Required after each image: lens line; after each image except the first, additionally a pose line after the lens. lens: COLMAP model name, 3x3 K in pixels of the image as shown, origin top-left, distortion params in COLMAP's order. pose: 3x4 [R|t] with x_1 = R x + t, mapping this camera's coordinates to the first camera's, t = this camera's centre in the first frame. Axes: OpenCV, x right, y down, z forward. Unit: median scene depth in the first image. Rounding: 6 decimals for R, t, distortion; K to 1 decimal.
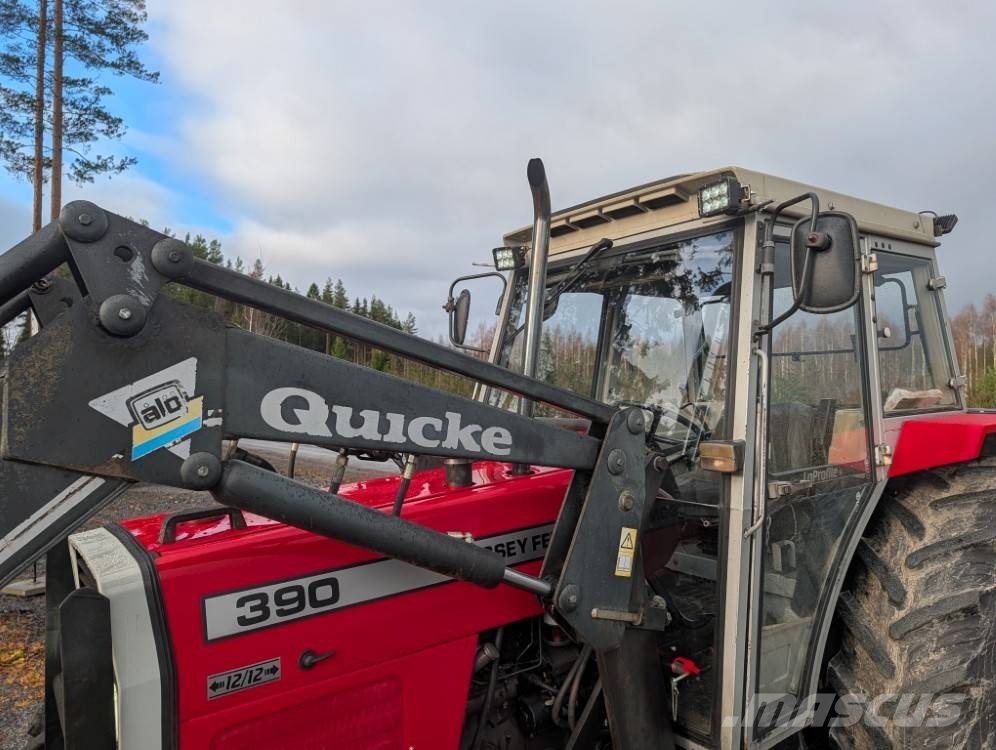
lens RADIAL K [[714.1, 0, 507.0], [0, 714.1, 366.8], [0, 0, 1]] dist [0.007185, -0.004130]
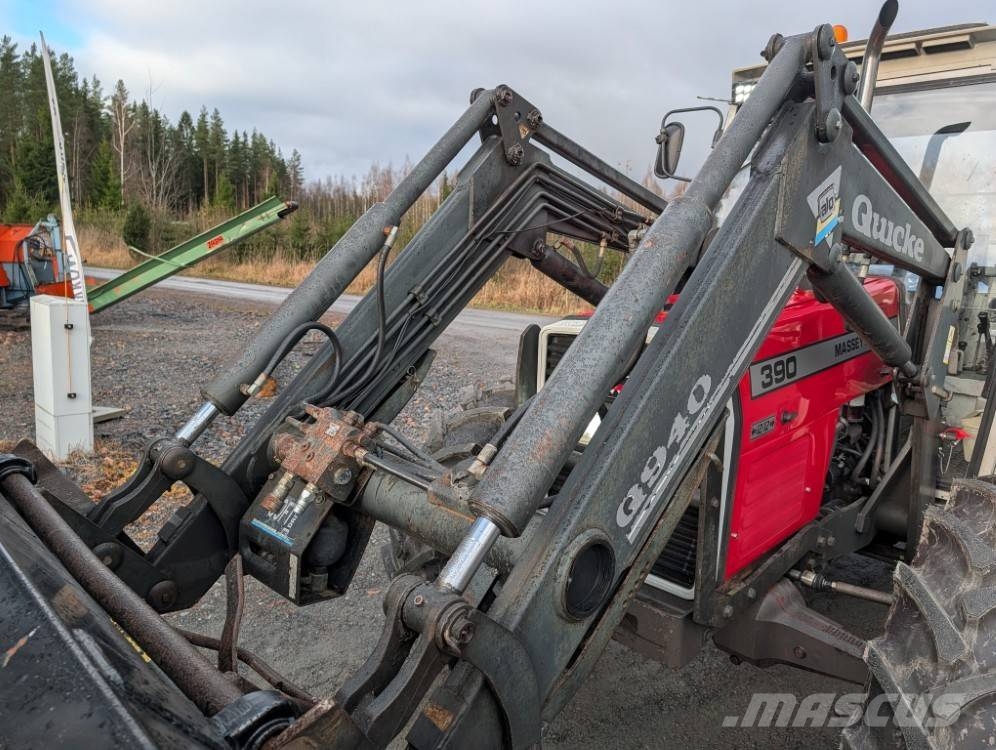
lens RADIAL K [[714.7, 0, 498.0], [0, 714.7, 375.0], [0, 0, 1]] dist [-0.000457, -0.001328]
pose [[0.990569, 0.000462, 0.137013, -0.641634], [-0.030497, 0.975651, 0.217199, 0.048696], [-0.133576, -0.219329, 0.966464, -0.102188]]
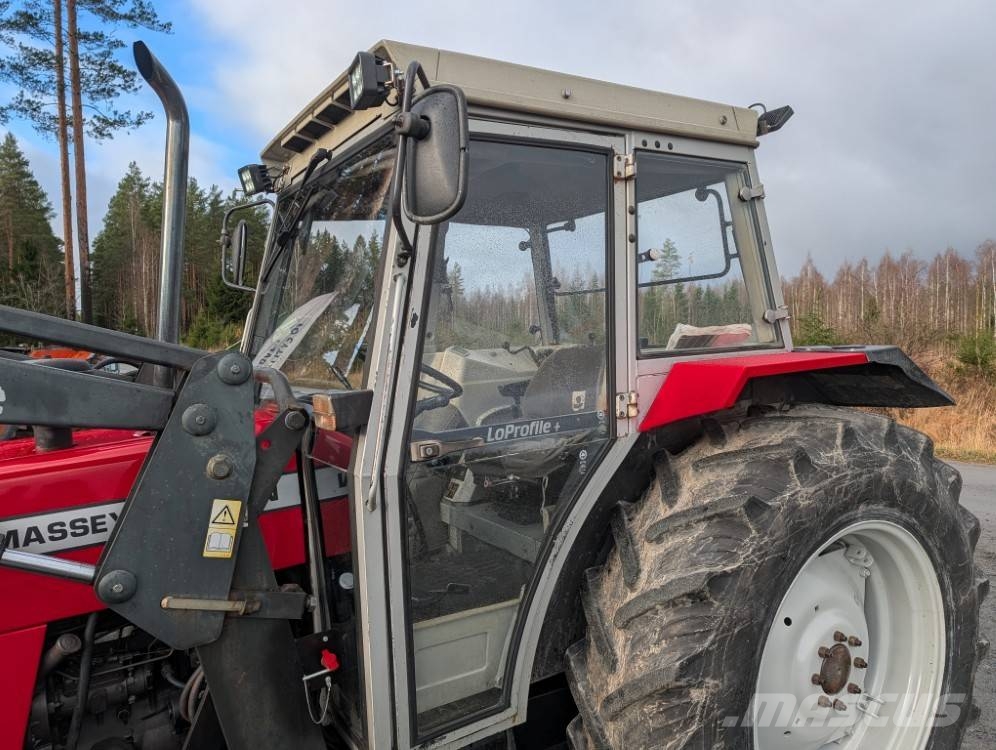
lens RADIAL K [[711.0, 0, 498.0], [0, 711.0, 375.0], [0, 0, 1]] dist [0.023804, -0.021576]
pose [[0.996645, -0.014778, -0.080498, 0.441416], [0.021454, 0.996343, 0.082712, 0.018714], [0.078981, -0.084161, 0.993317, 0.183387]]
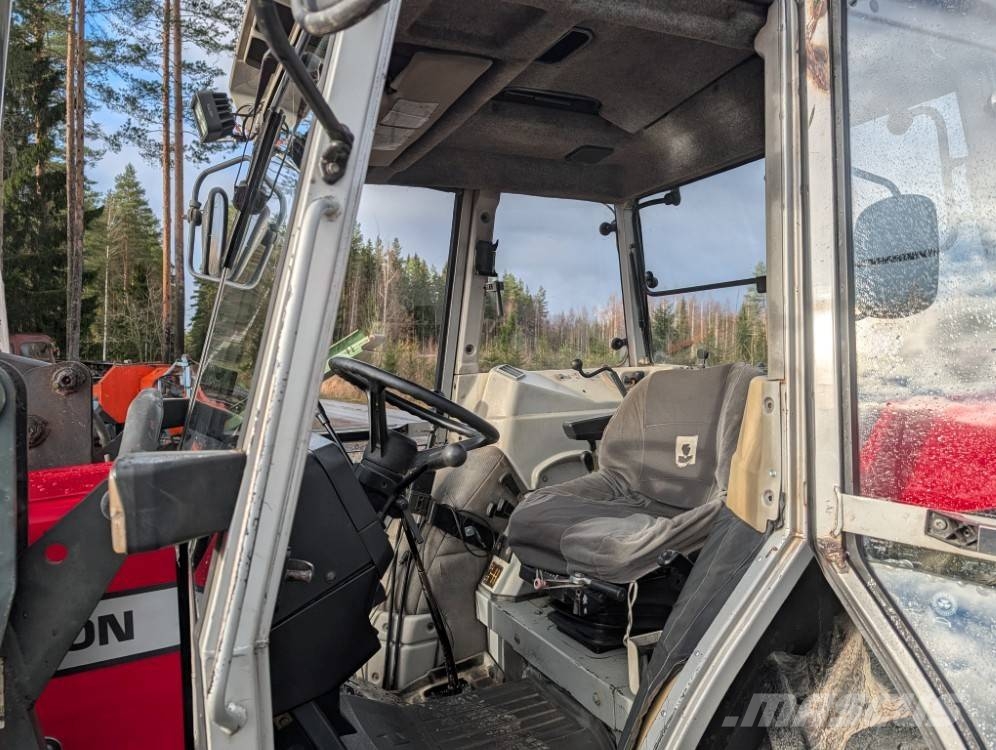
lens RADIAL K [[711.0, 0, 498.0], [0, 711.0, 375.0], [0, 0, 1]] dist [0.023804, -0.021576]
pose [[0.980700, 0.001704, -0.195510, 0.430660], [0.007928, 0.998793, 0.048470, 0.039990], [0.195357, -0.049084, 0.979503, 0.561507]]
